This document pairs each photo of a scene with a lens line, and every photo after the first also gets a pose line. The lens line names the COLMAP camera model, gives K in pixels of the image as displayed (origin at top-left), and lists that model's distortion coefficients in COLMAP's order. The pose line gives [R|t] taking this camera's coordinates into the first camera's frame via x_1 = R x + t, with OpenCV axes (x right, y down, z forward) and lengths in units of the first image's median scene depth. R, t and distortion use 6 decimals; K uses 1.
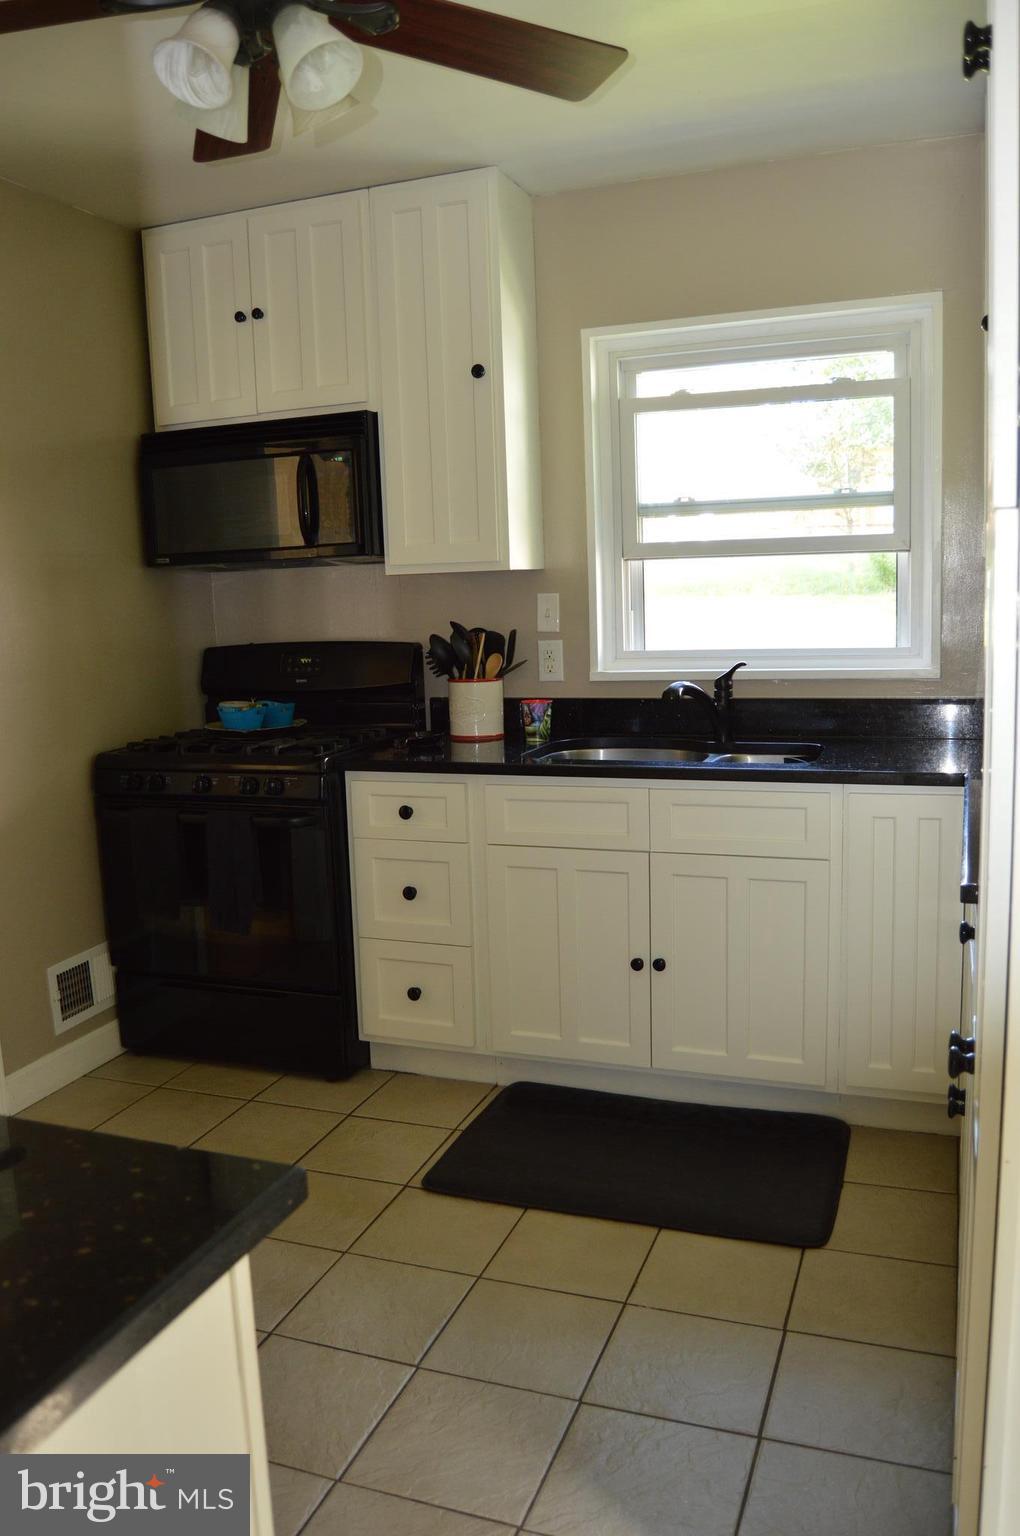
lens RADIAL K [[1214.7, 0, 510.0], [0, 1214.7, 768.0], [0, 0, 1]] dist [-0.095848, 0.042563]
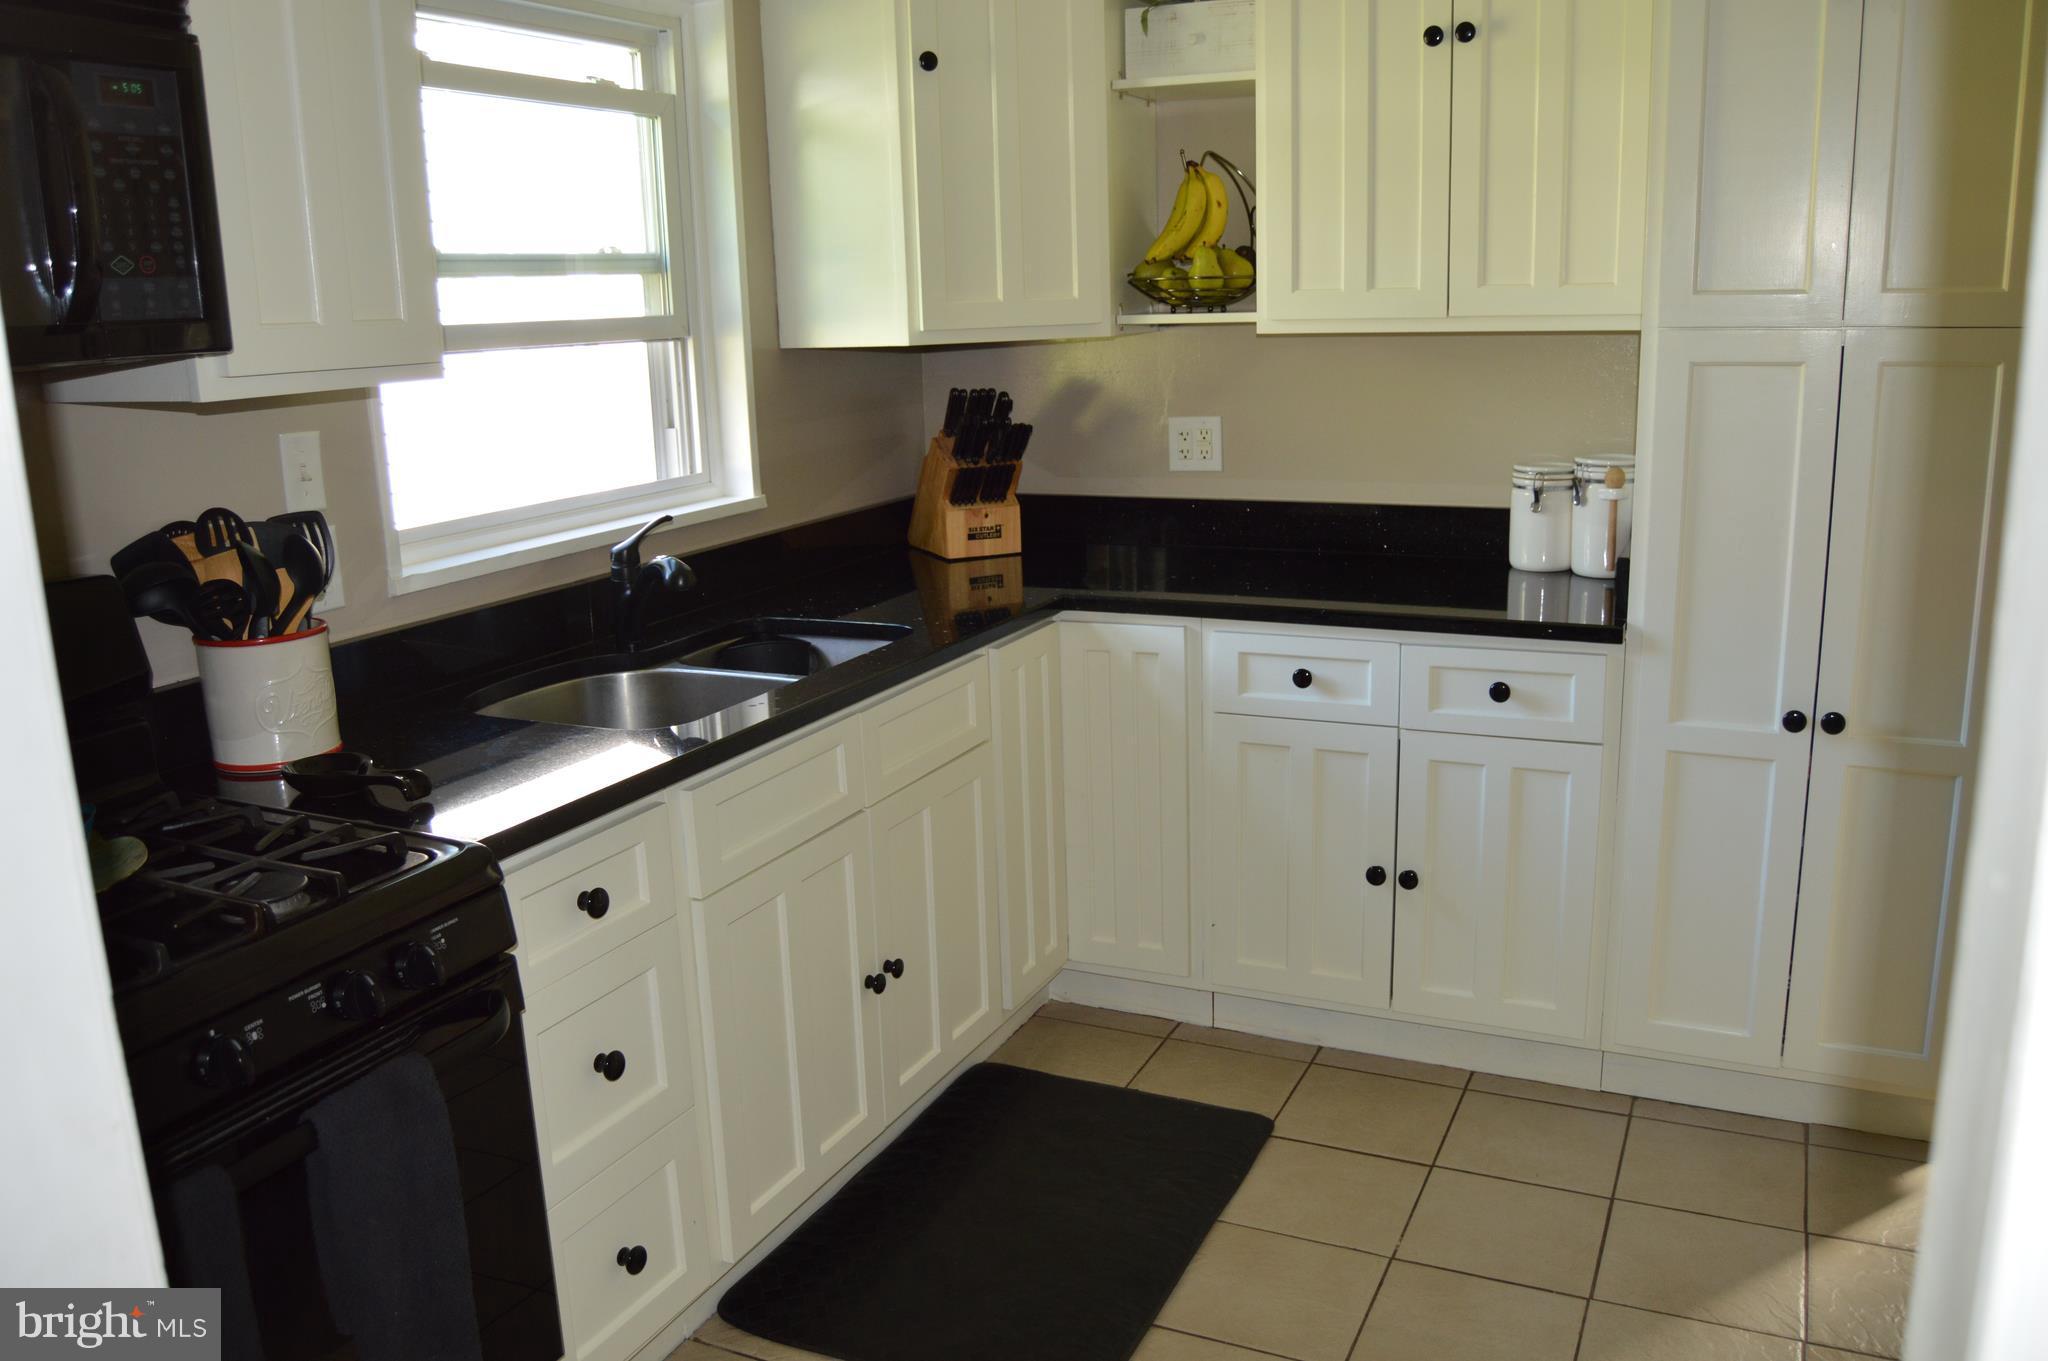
lens RADIAL K [[1619.7, 0, 1029.0], [0, 1619.7, 681.9], [0, 0, 1]] dist [-0.095848, 0.042563]
pose [[0.073913, -0.193374, 0.978337, -0.618986], [0.184042, 0.966815, 0.177192, -0.113418], [-0.980135, 0.166959, 0.107049, 0.716385]]
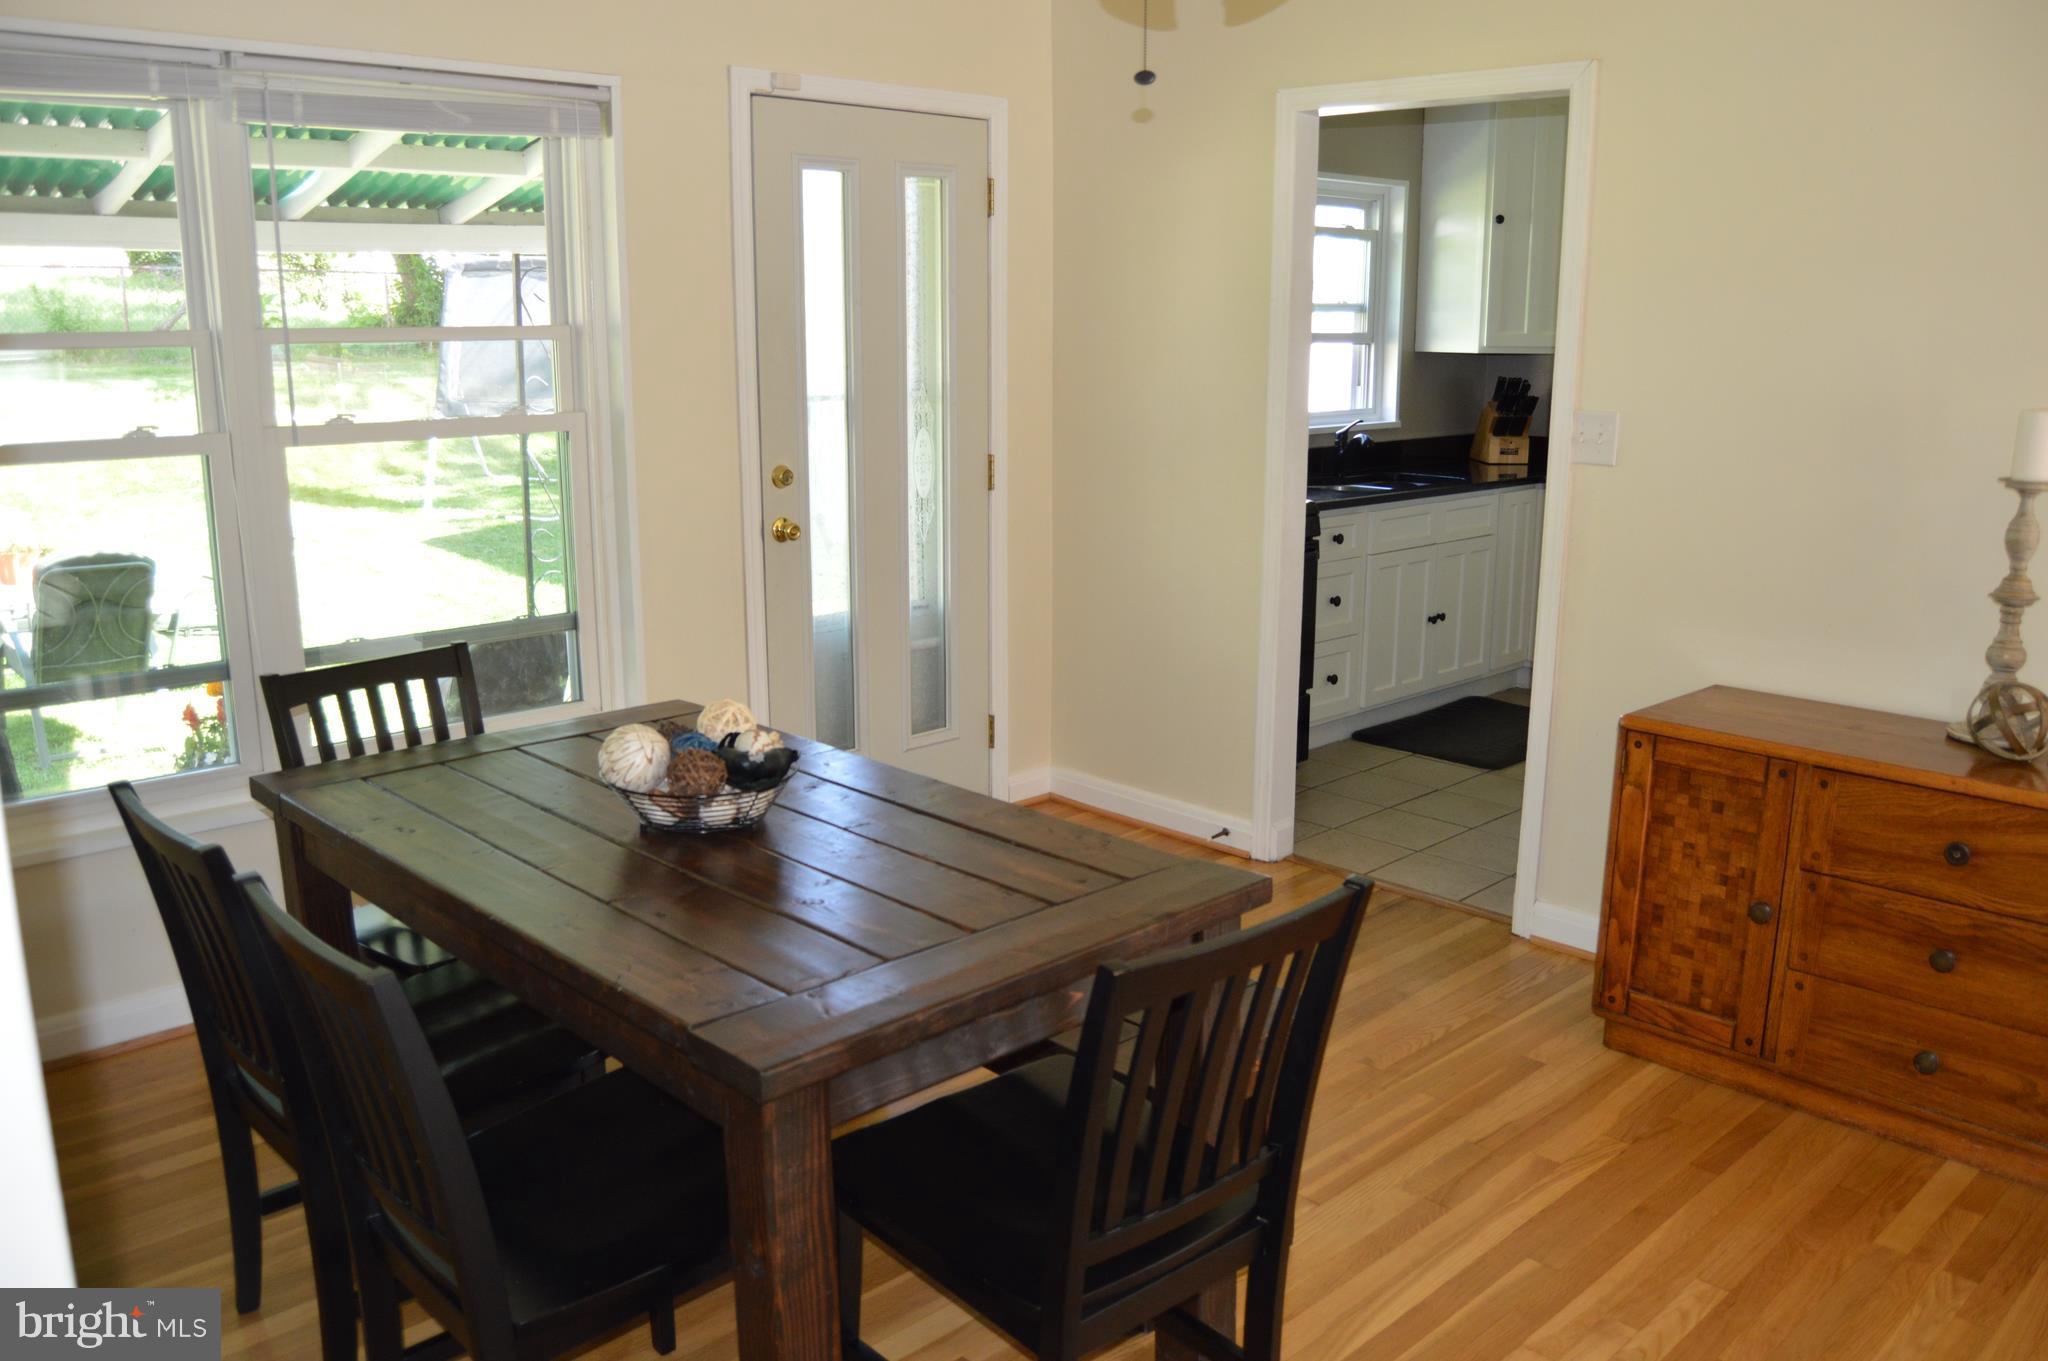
lens RADIAL K [[1619.7, 0, 1029.0], [0, 1619.7, 681.9], [0, 0, 1]] dist [-0.095848, 0.042563]
pose [[0.413184, -0.159320, 0.896603, -1.683524], [0.123266, 0.985300, 0.118276, -0.053651], [-0.902266, 0.061651, 0.426749, 0.542271]]
